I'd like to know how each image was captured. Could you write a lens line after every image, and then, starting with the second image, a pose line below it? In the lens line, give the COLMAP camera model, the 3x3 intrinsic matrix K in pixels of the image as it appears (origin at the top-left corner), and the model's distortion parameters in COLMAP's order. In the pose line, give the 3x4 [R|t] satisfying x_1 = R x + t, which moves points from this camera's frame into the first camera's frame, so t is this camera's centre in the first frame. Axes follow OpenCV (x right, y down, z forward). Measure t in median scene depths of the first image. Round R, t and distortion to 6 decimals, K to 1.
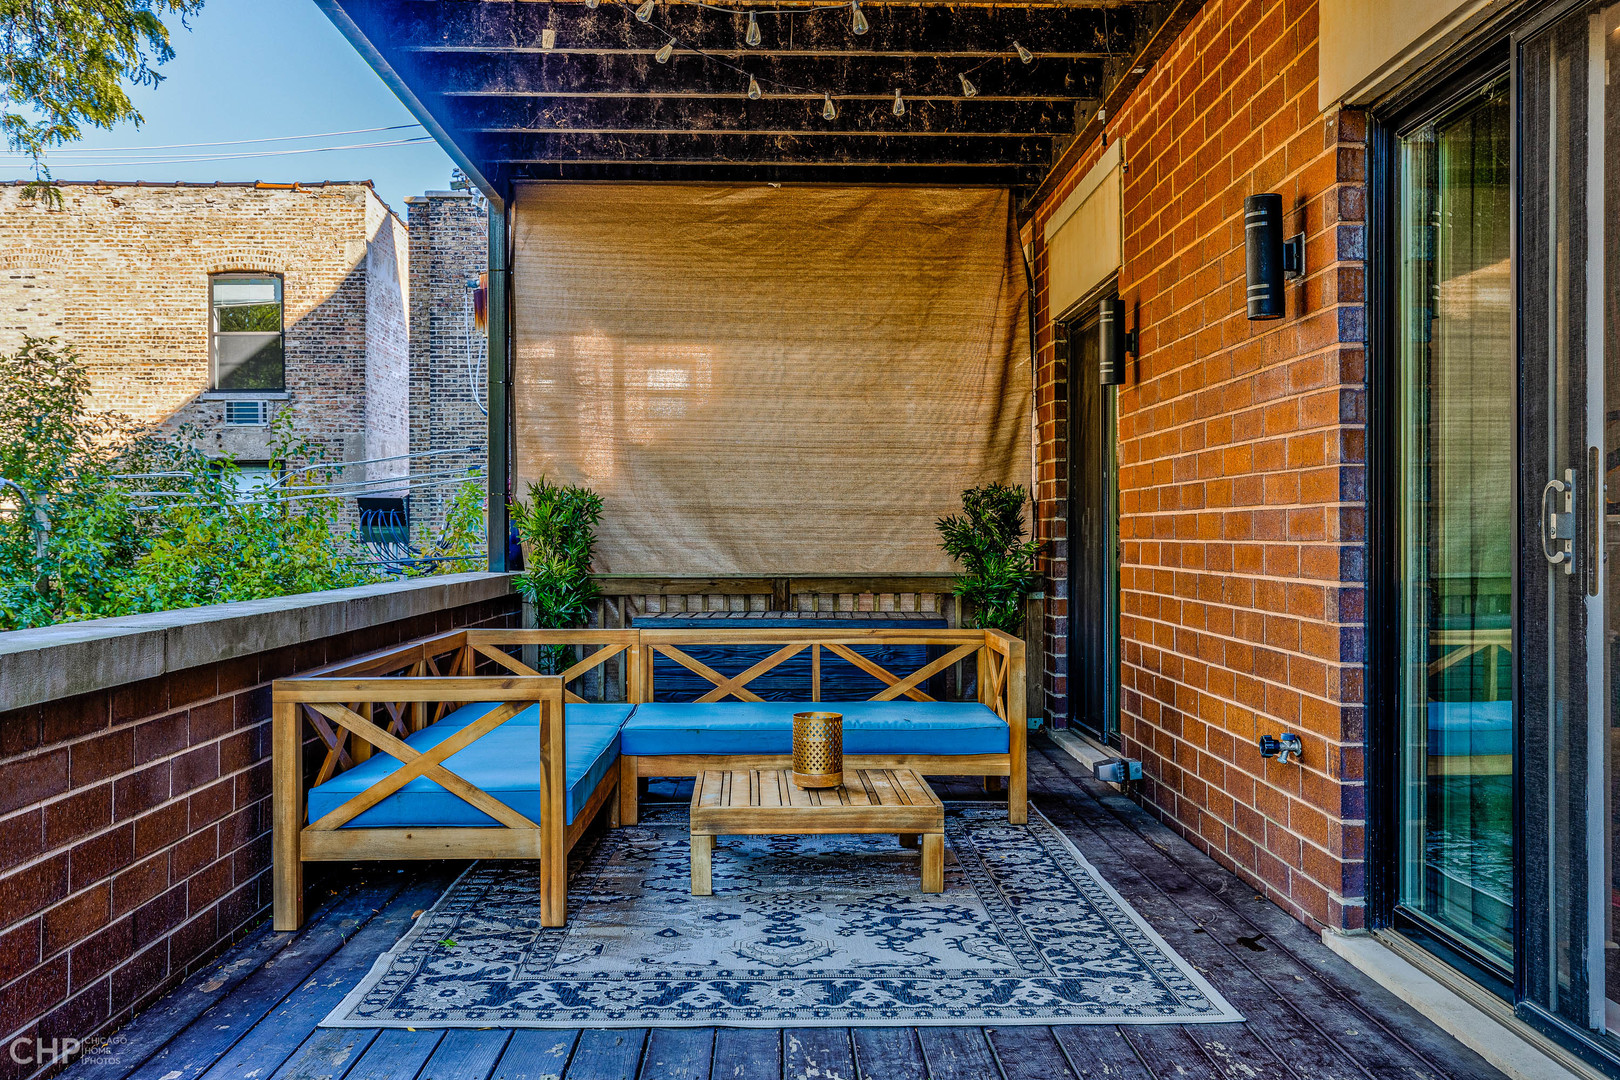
lens RADIAL K [[1523.6, 0, 810.0], [0, 1523.6, 540.0], [0, 0, 1]] dist [0.003271, 0.002714]
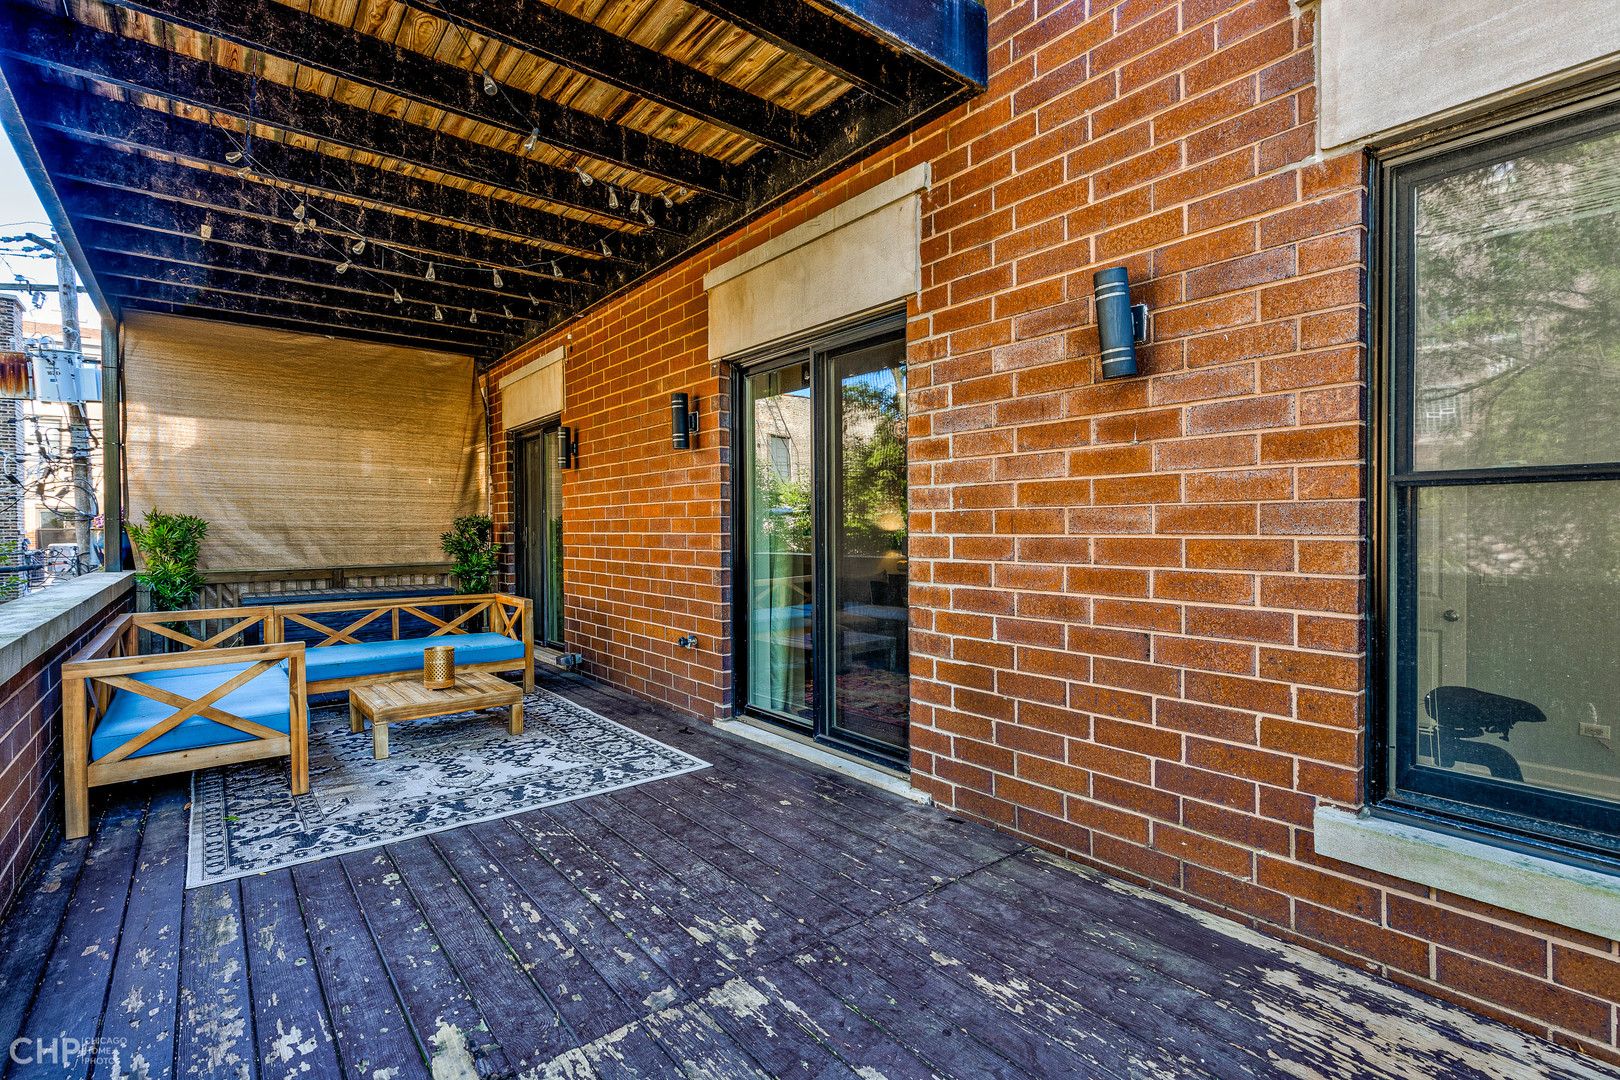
lens RADIAL K [[748.8, 0, 810.0], [0, 748.8, 540.0], [0, 0, 1]] dist [-0.001809, -0.000337]
pose [[0.792713, -0.014601, 0.609420, -0.157213], [0.008939, 0.999884, 0.012329, -0.018230], [-0.609530, -0.004326, 0.792751, 0.018716]]
